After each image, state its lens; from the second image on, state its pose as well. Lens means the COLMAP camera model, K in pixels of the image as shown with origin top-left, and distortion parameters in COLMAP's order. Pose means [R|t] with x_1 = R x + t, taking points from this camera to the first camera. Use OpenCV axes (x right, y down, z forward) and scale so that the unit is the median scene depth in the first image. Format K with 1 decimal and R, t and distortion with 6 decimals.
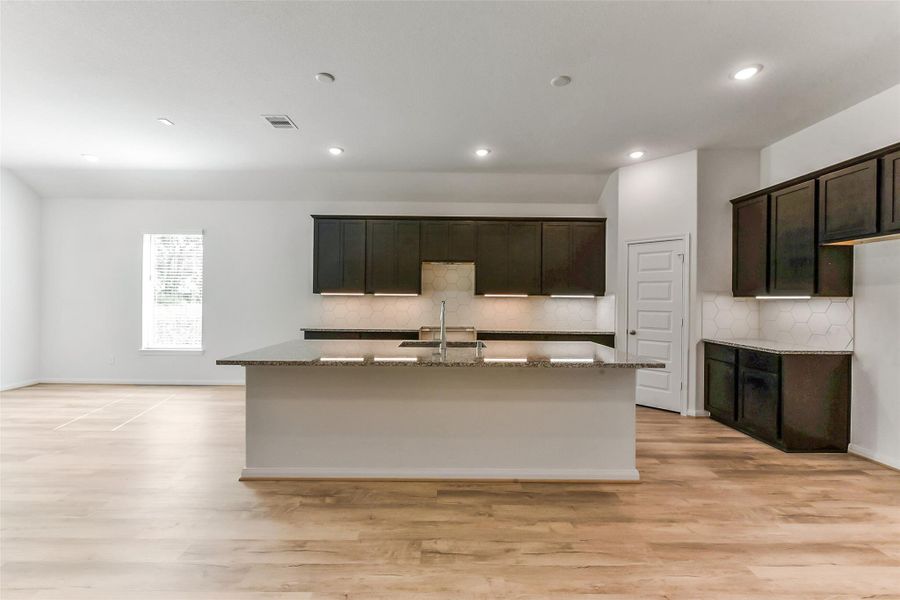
lens RADIAL K [[378.6, 0, 449.5], [0, 378.6, 299.5], [0, 0, 1]] dist [0.001332, -0.000495]
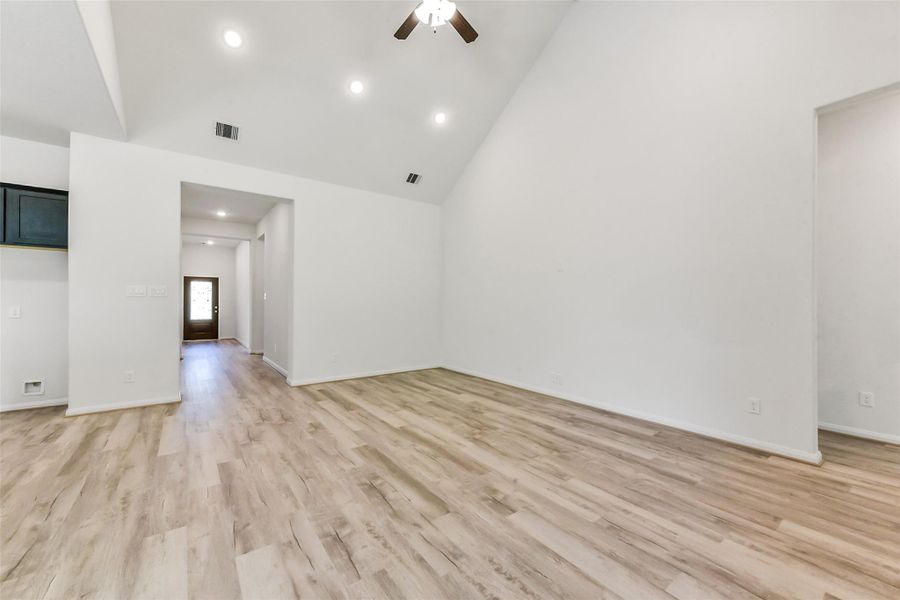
lens RADIAL K [[378.6, 0, 448.4], [0, 378.6, 305.4], [0, 0, 1]] dist [0.001332, -0.000495]
pose [[-0.584218, -0.019820, 0.811355, -0.978477], [-0.025776, 0.999651, 0.005859, 0.004237], [-0.811188, -0.017490, -0.584524, 0.499399]]
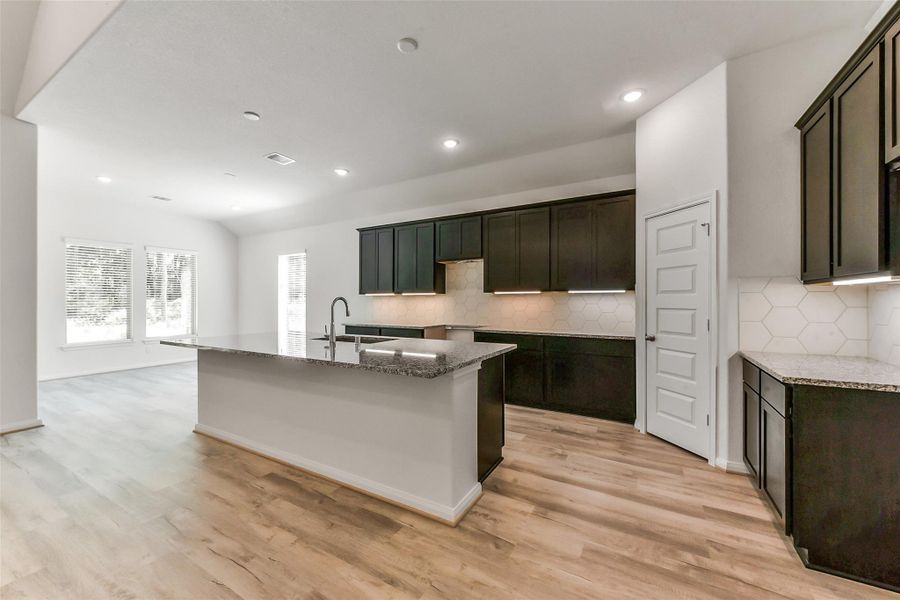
lens RADIAL K [[350.5, 0, 450.6], [0, 350.5, 299.4], [0, 0, 1]] dist [0.002713, -0.000498]
pose [[0.862208, -0.013304, -0.506379, 0.596114], [0.009744, 0.999906, -0.009679, 0.018135], [0.506460, 0.003411, 0.862257, 0.258753]]
